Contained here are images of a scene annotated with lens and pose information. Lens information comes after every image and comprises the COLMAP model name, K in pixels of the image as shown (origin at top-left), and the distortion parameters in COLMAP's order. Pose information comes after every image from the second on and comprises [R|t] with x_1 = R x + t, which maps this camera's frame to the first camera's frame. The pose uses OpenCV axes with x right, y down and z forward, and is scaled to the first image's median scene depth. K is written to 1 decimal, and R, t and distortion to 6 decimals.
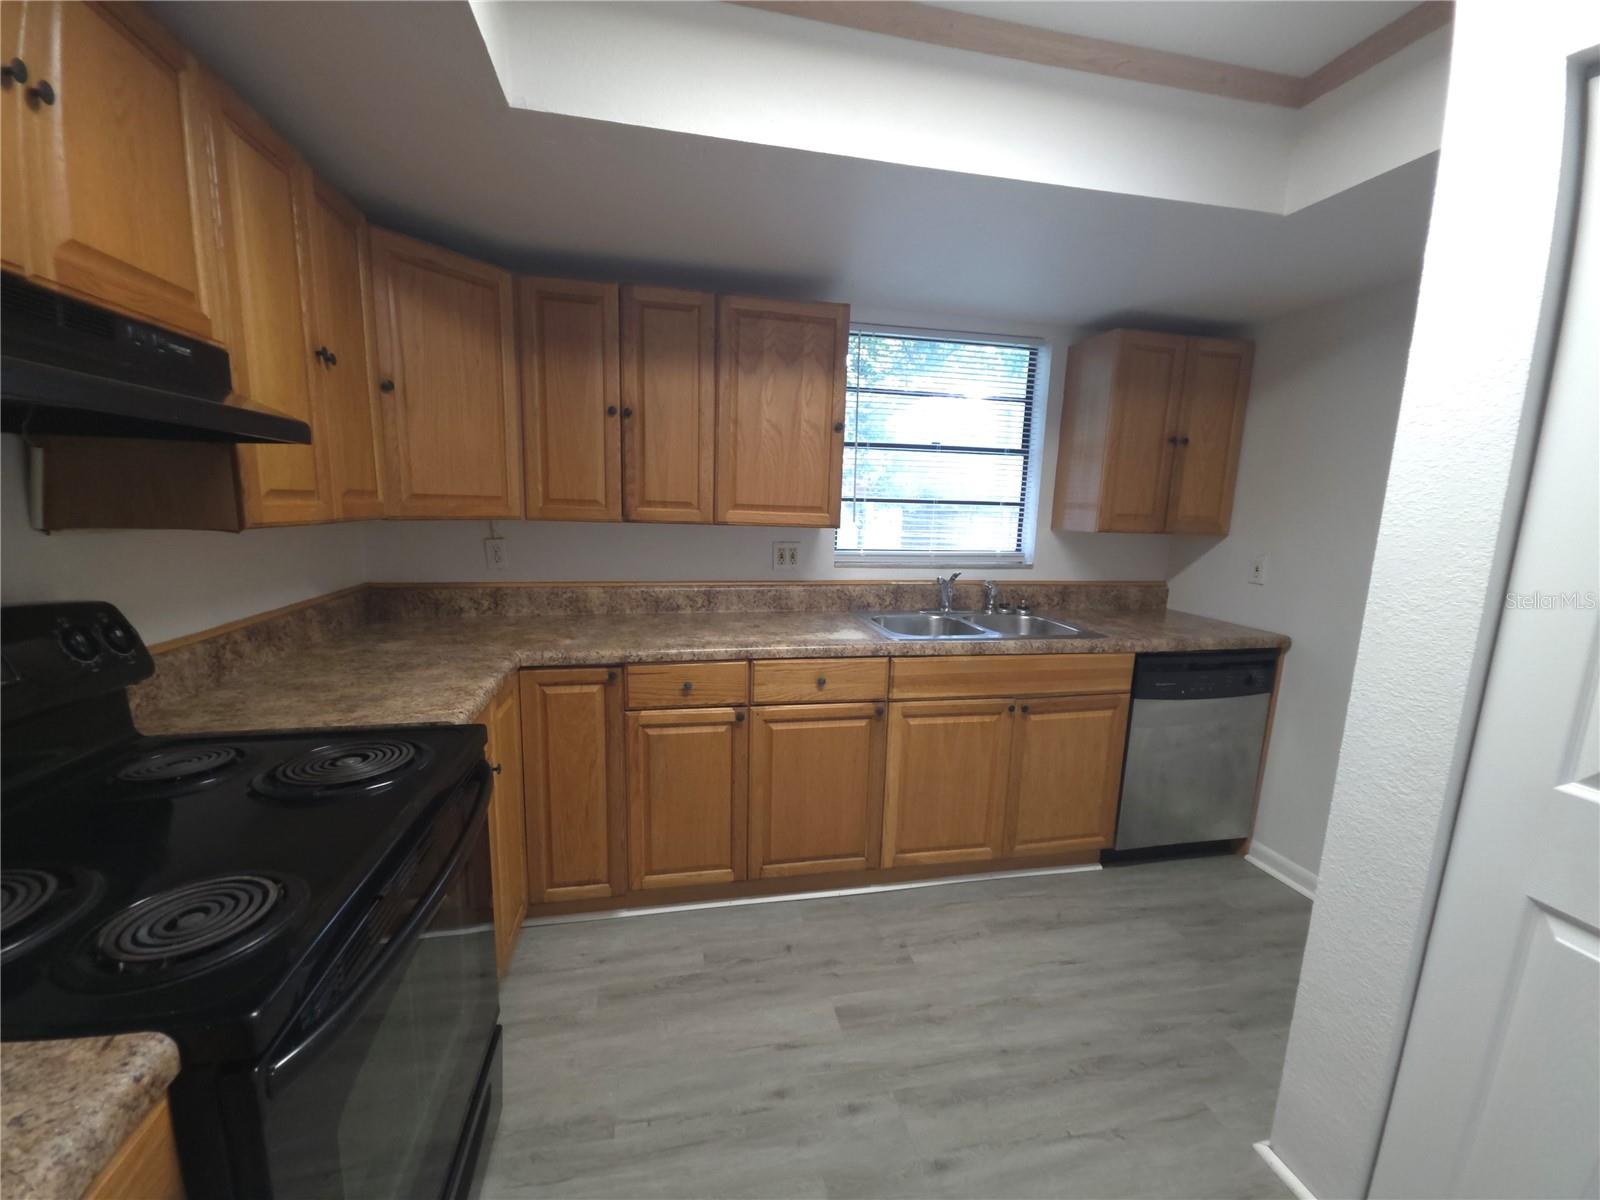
lens RADIAL K [[635.8, 0, 793.2], [0, 635.8, 607.1], [0, 0, 1]] dist [0.002120, -0.000222]
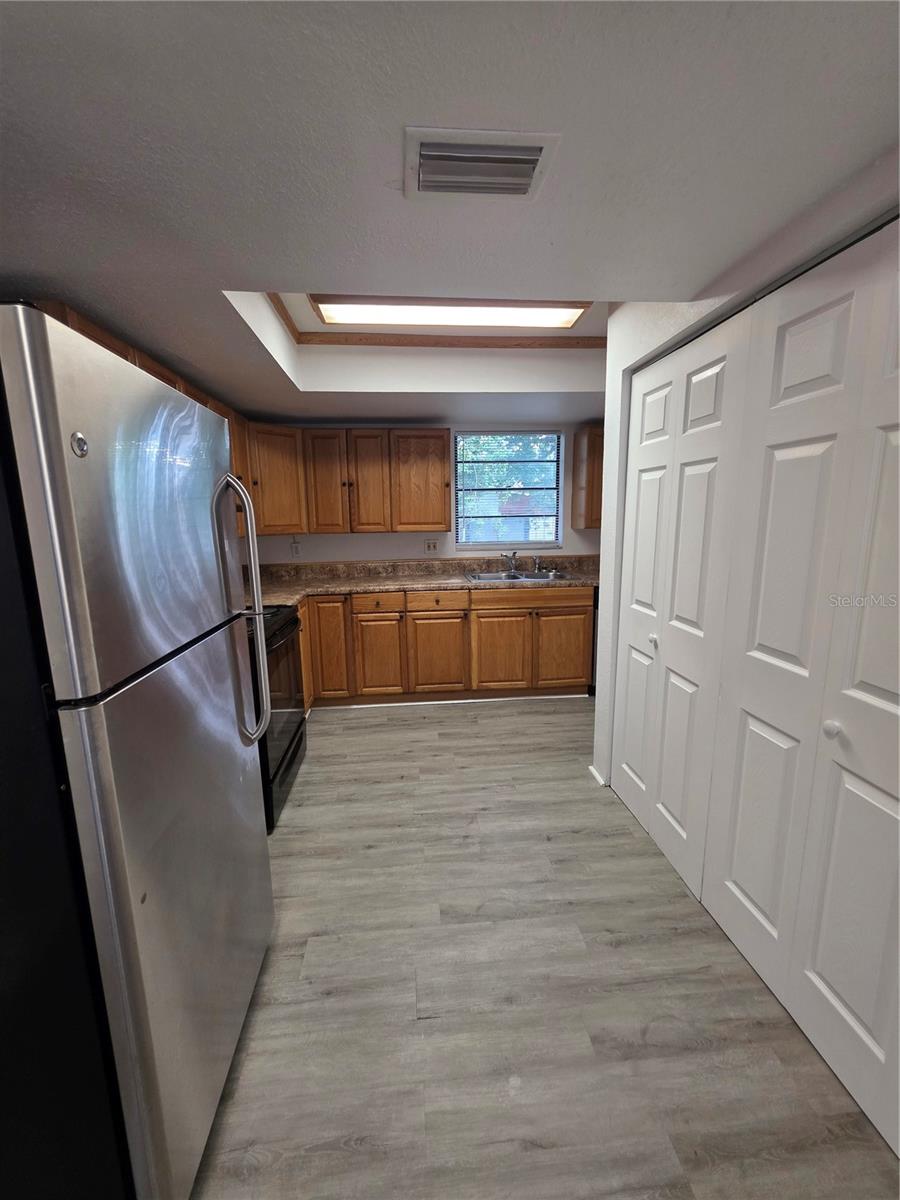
lens RADIAL K [[479.3, 0, 442.7], [0, 479.3, 591.7], [0, 0, 1]] dist [0.001992, -0.000506]
pose [[0.991766, -0.025575, -0.125487, 0.268209], [0.025208, 0.999672, -0.004513, 0.091029], [0.125561, 0.001313, 0.992085, -0.652686]]
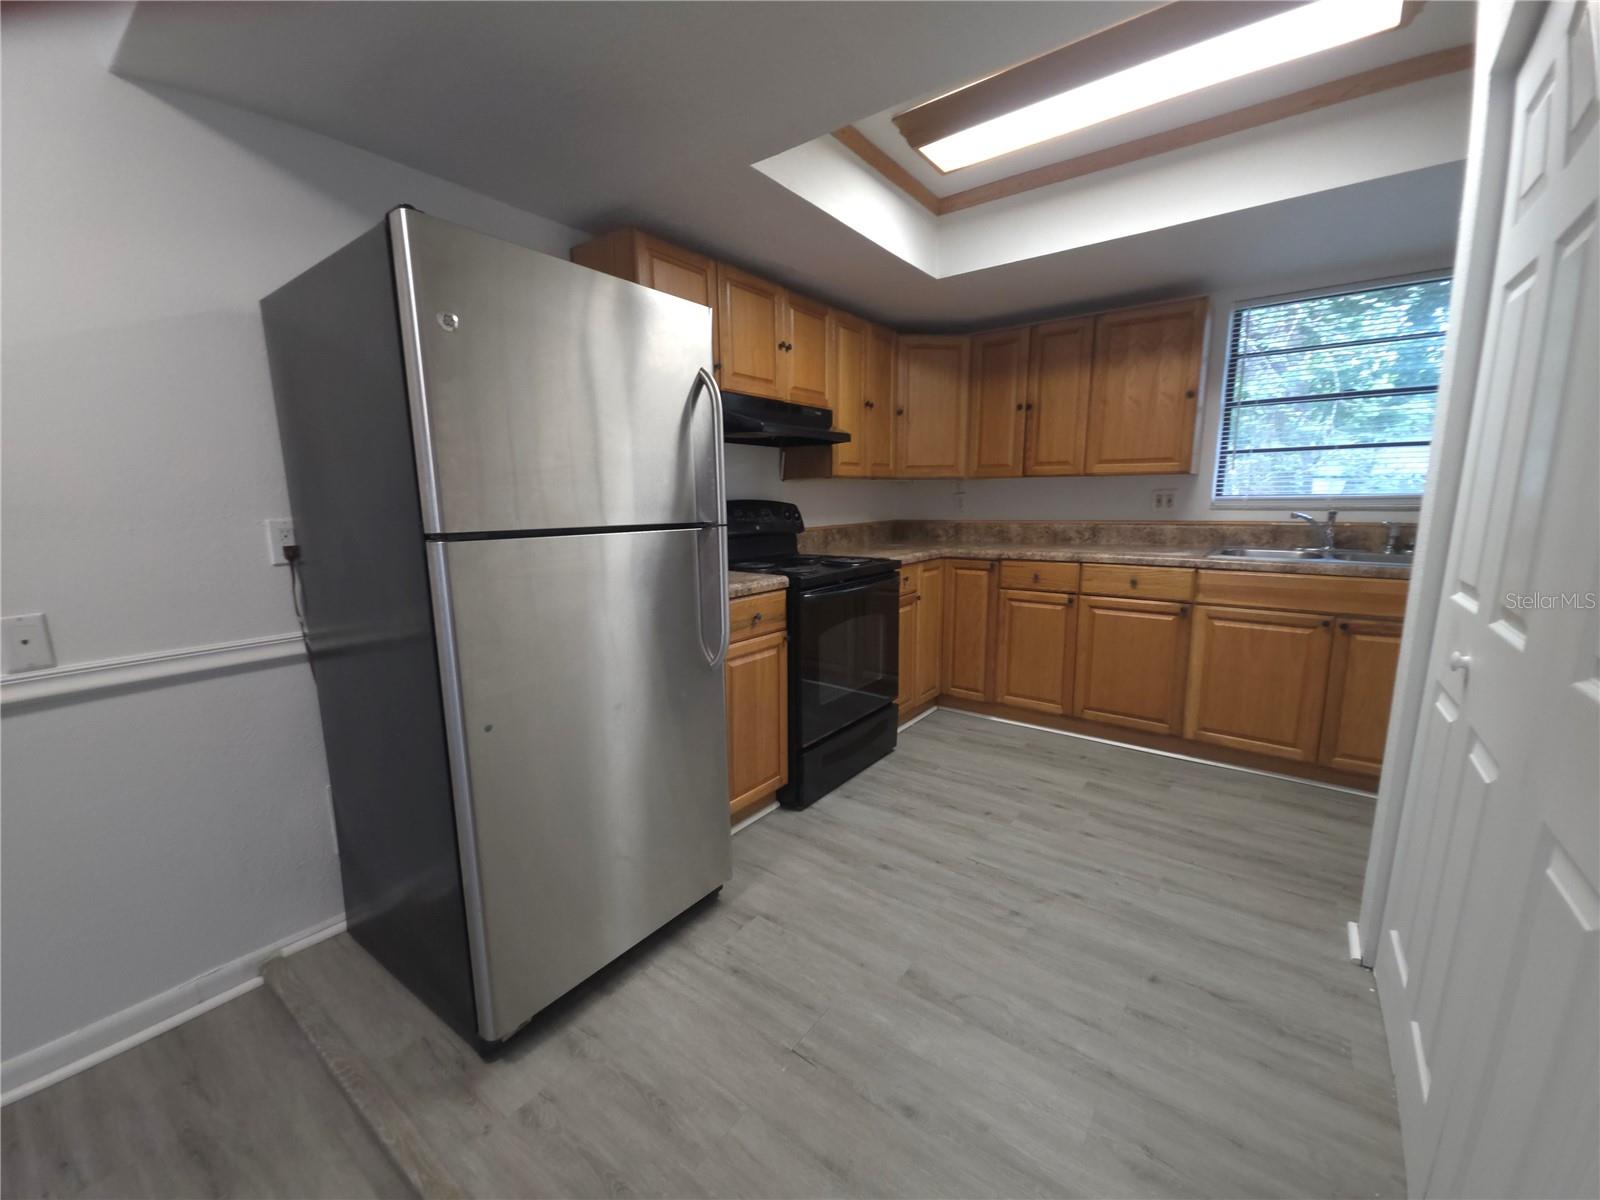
lens RADIAL K [[635.8, 0, 793.2], [0, 635.8, 607.1], [0, 0, 1]] dist [0.002120, -0.000222]
pose [[0.652427, 0.095089, -0.751862, 0.598049], [-0.090854, 0.994756, 0.046970, 0.170235], [0.752386, 0.037665, 0.657645, -0.467851]]
